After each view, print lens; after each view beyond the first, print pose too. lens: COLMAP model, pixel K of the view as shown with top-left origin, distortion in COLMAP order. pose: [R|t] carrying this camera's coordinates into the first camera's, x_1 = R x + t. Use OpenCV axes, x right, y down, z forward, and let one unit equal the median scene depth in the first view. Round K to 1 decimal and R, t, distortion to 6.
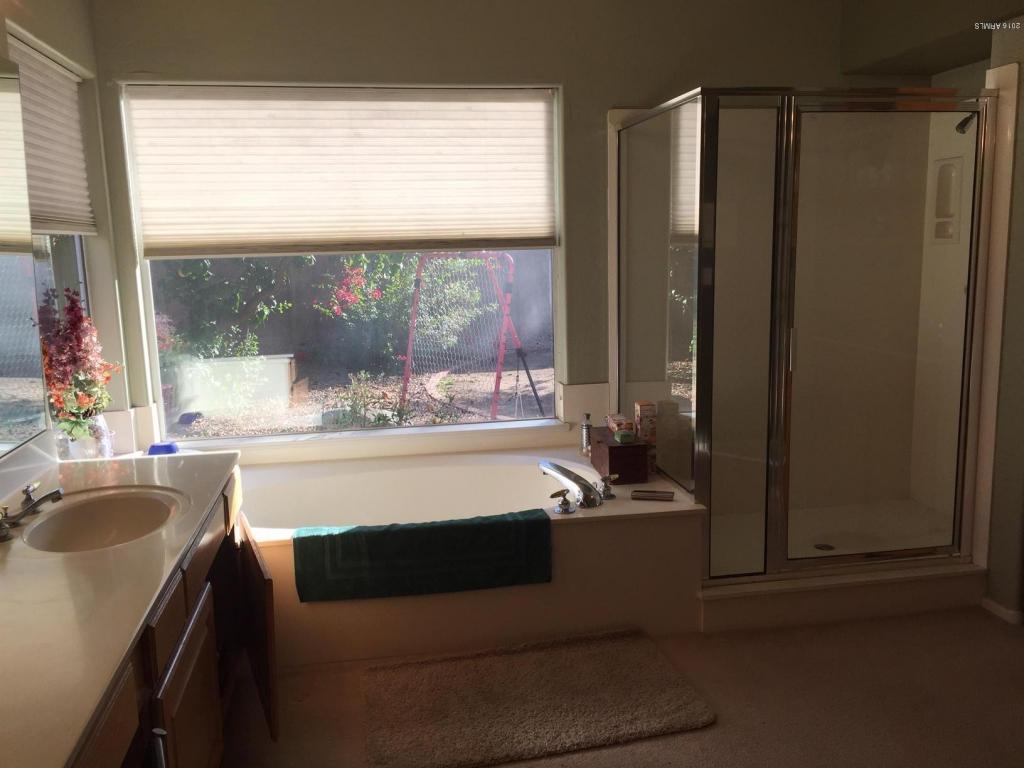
lens RADIAL K [[868.4, 0, 512.0], [0, 868.4, 384.0], [0, 0, 1]] dist [0.076214, -0.107565]
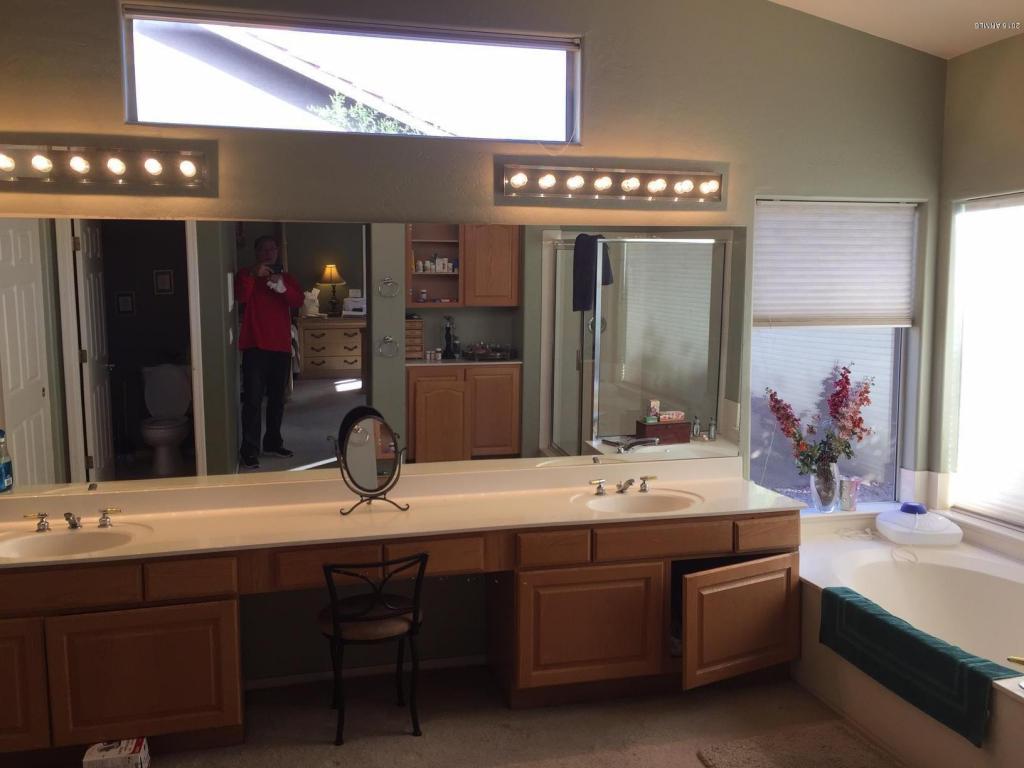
lens RADIAL K [[868.4, 0, 512.0], [0, 868.4, 384.0], [0, 0, 1]] dist [0.076214, -0.107565]
pose [[0.074832, 0.120703, -0.989864, 0.849208], [-0.158144, 0.981522, 0.107731, -0.157268], [0.984576, 0.148479, 0.092537, 0.396485]]
